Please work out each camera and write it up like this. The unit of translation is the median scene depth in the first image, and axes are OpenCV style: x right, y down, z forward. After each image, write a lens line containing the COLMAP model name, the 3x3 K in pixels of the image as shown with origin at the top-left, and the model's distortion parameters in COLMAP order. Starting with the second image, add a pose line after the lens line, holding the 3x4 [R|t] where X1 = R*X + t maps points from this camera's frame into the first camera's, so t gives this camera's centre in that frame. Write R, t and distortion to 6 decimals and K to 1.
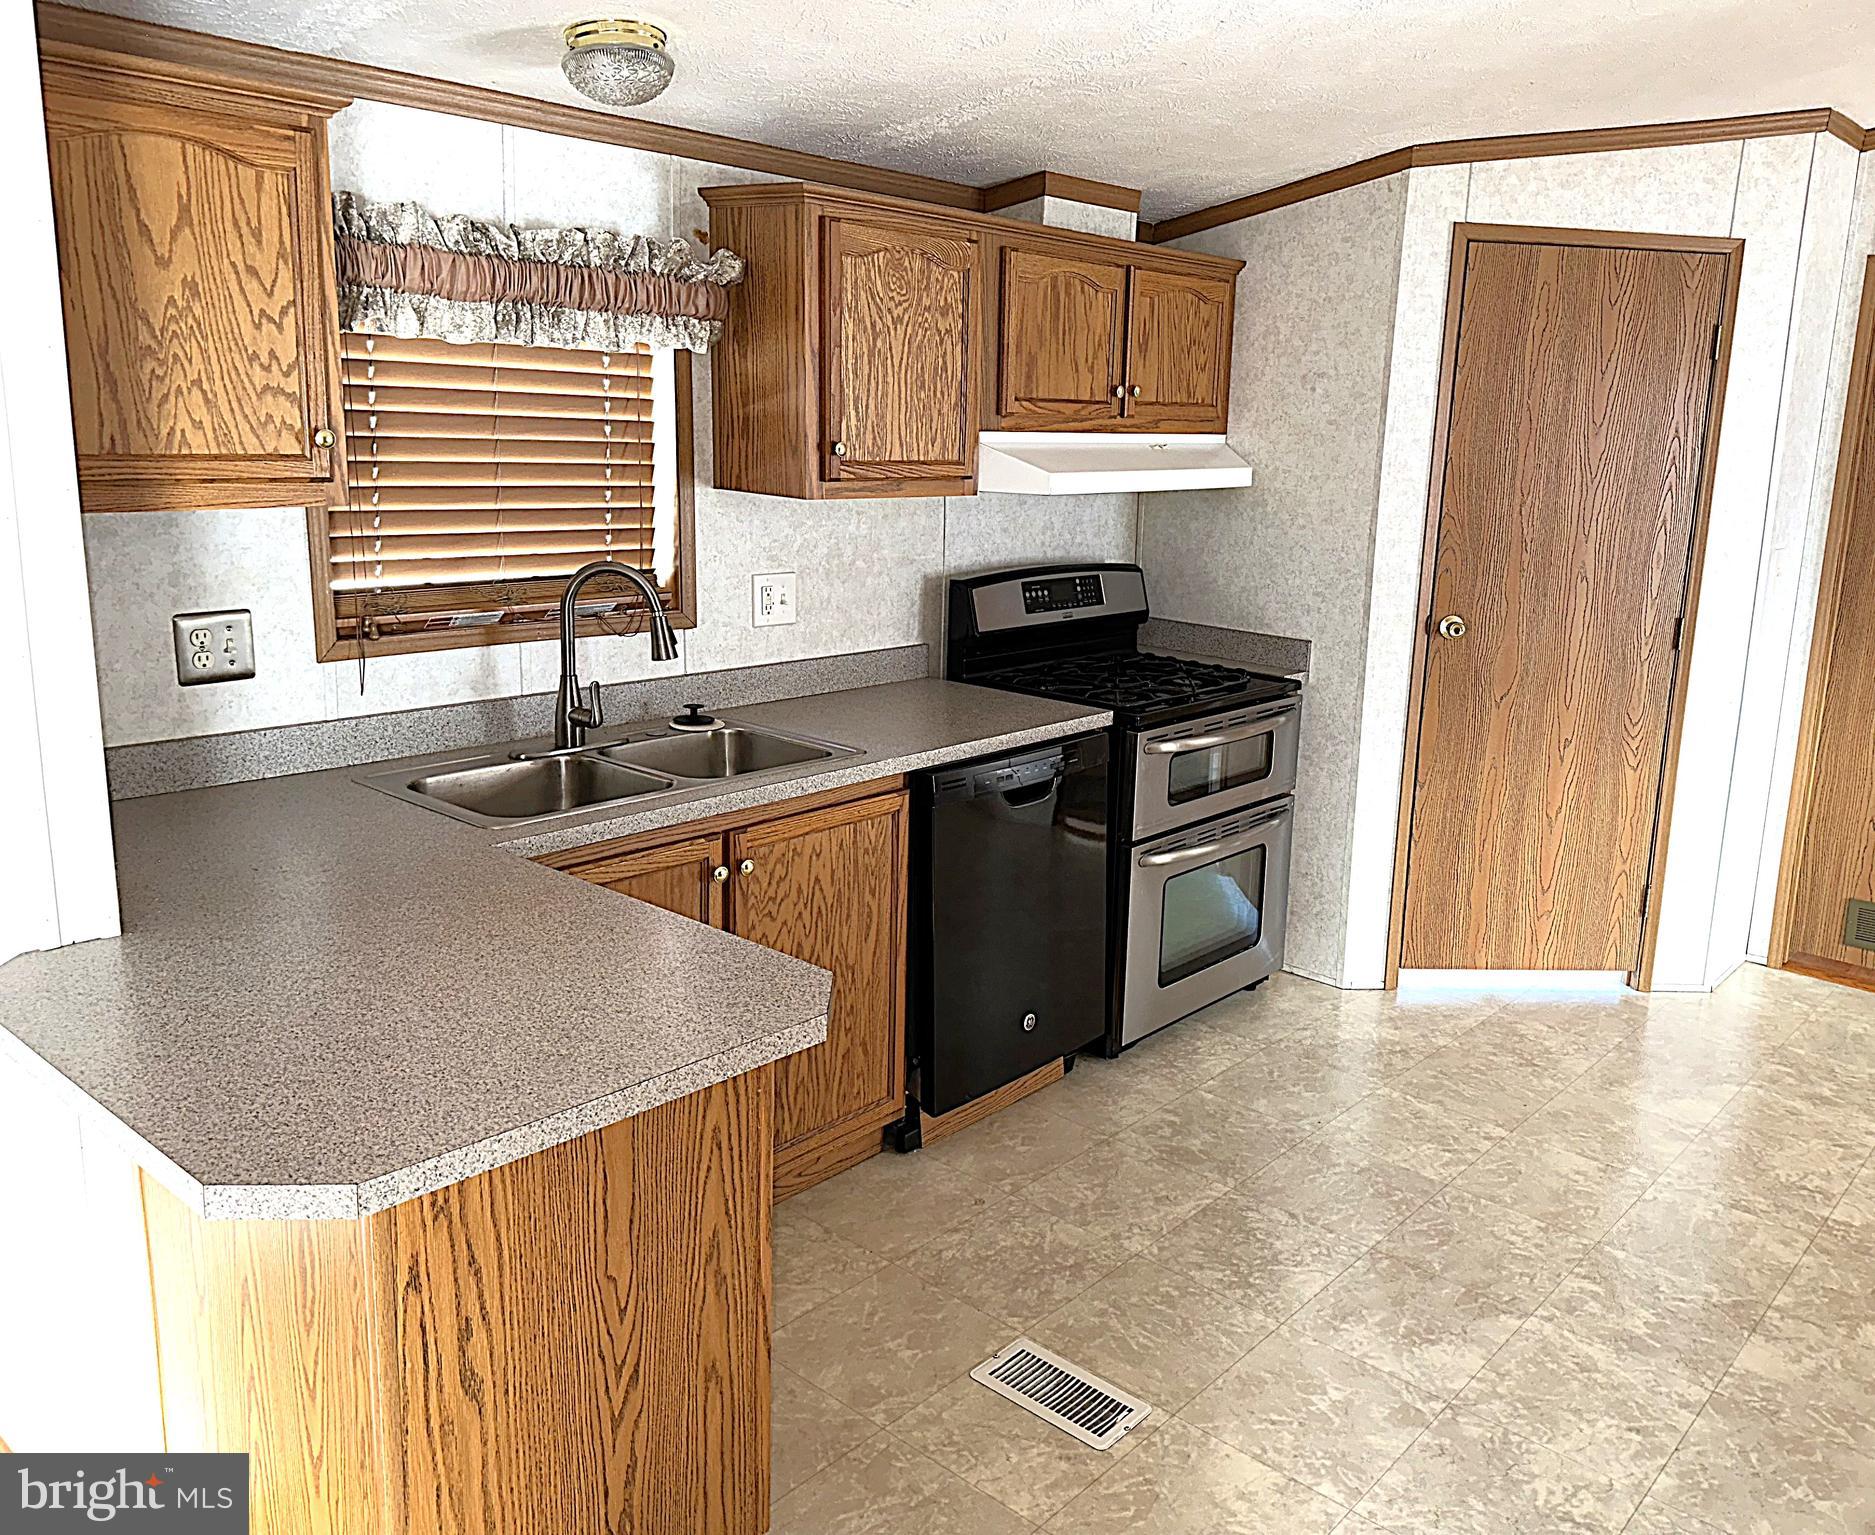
lens RADIAL K [[1539.8, 0, 1104.0], [0, 1539.8, 737.9], [0, 0, 1]] dist [0.117827, -0.157717]
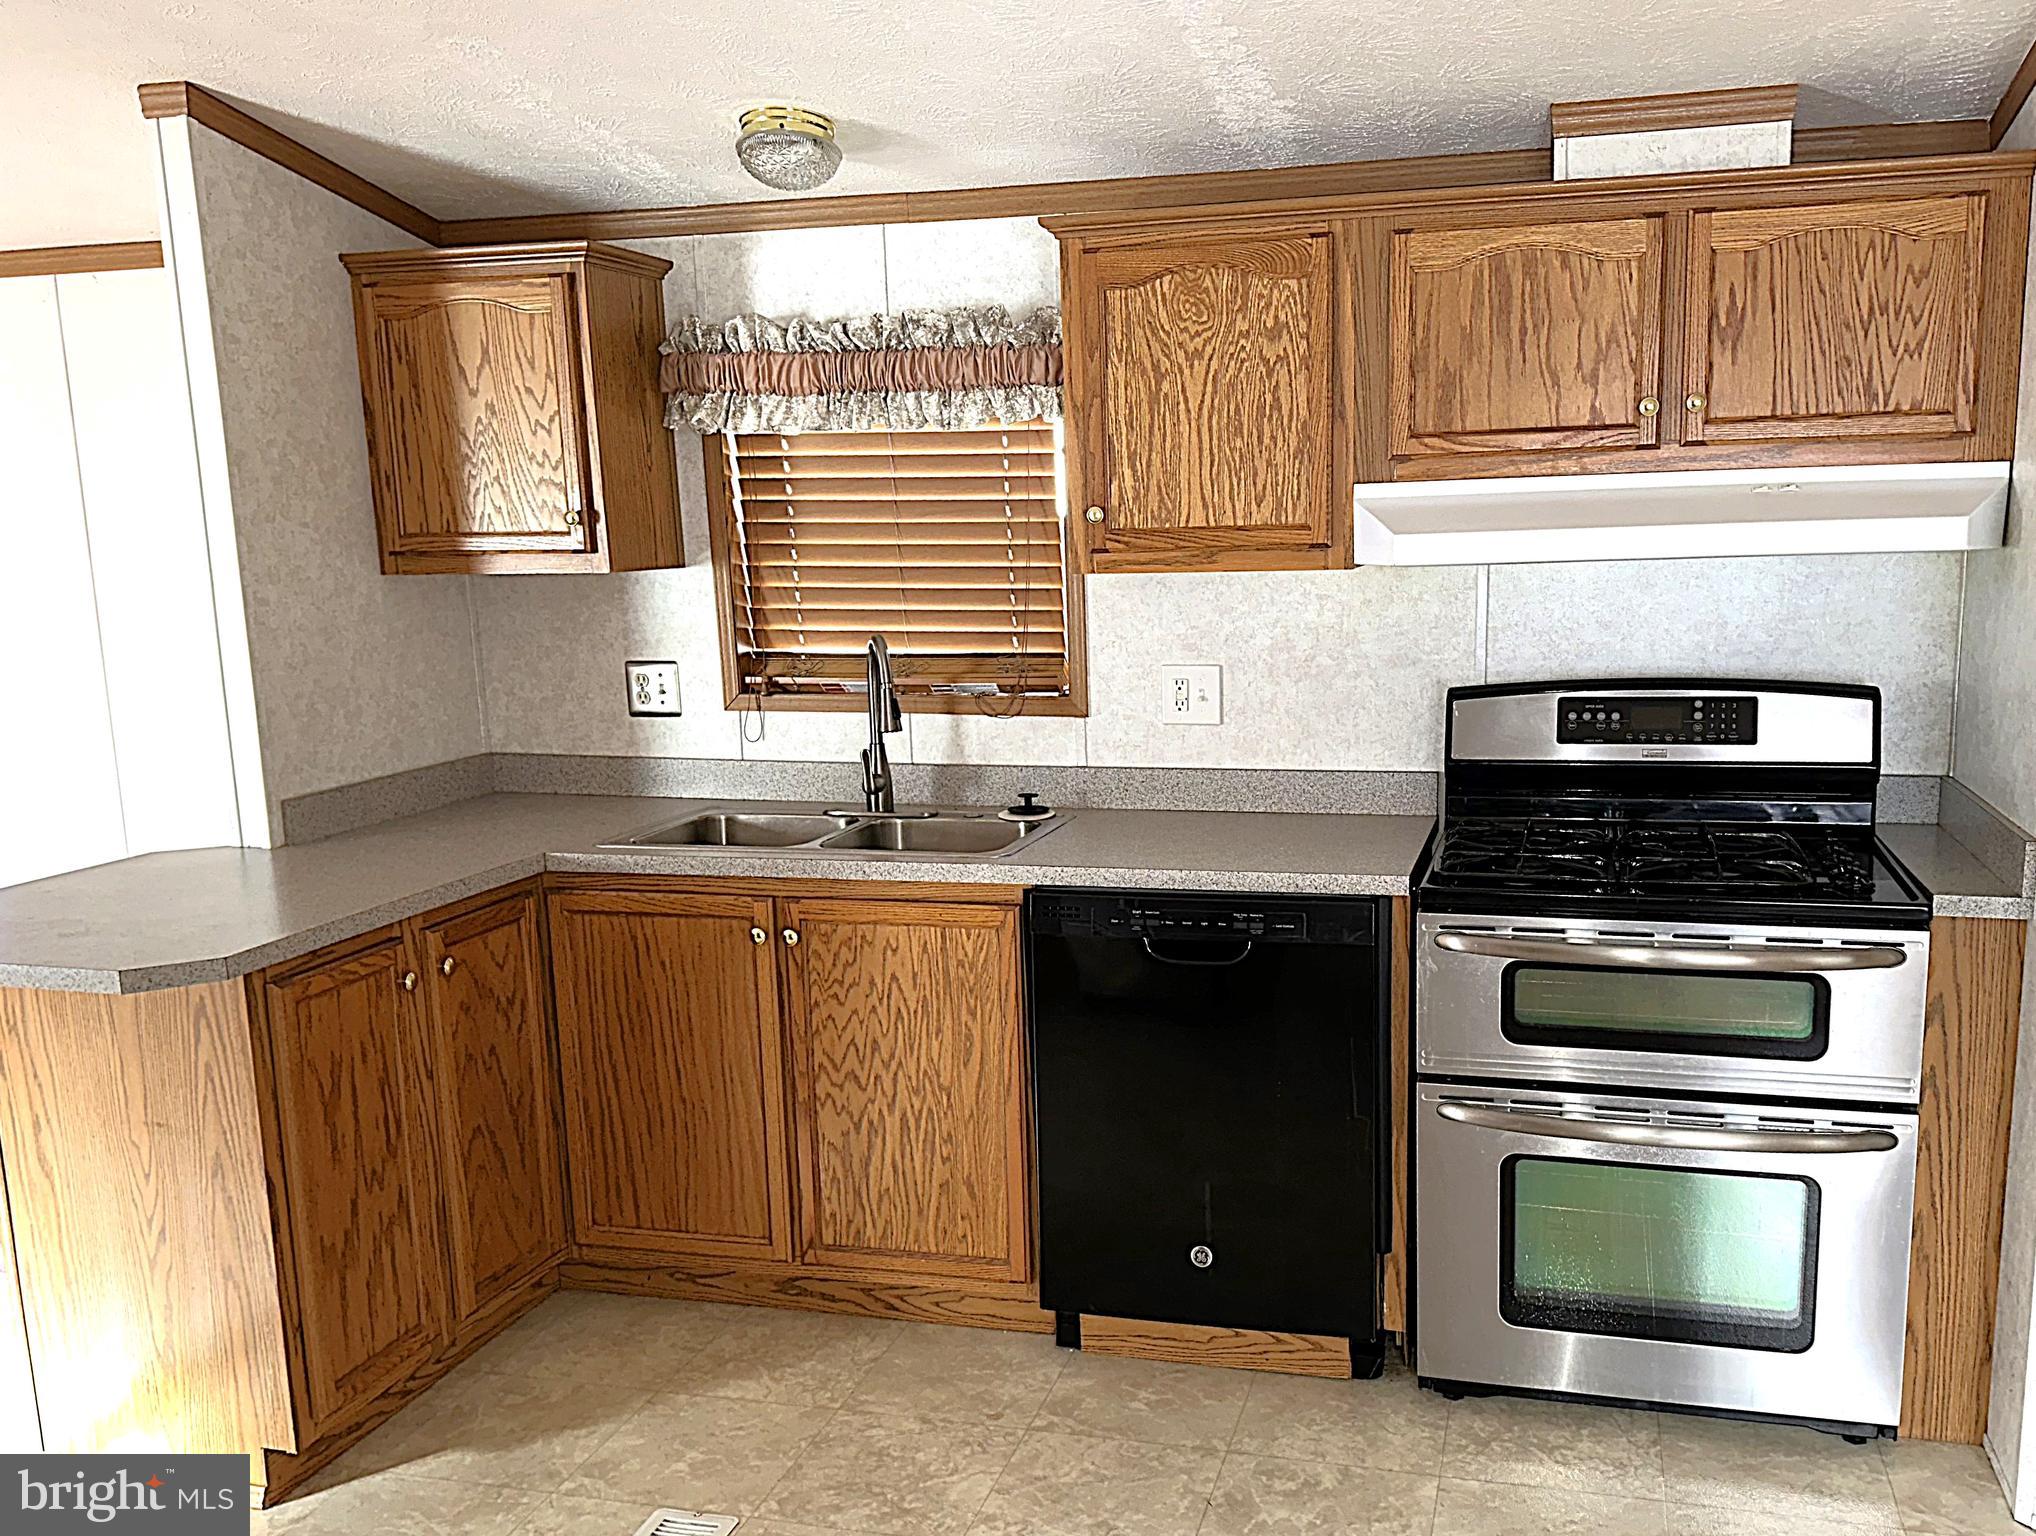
lens RADIAL K [[1739.5, 0, 1124.2], [0, 1739.5, 846.3], [0, 0, 1]] dist [0.154113, -0.293152]
pose [[0.400946, 0.121052, -0.908069, 0.774924], [-0.158643, 0.985430, 0.061317, -0.068270], [0.902261, 0.119474, 0.414309, 0.654041]]
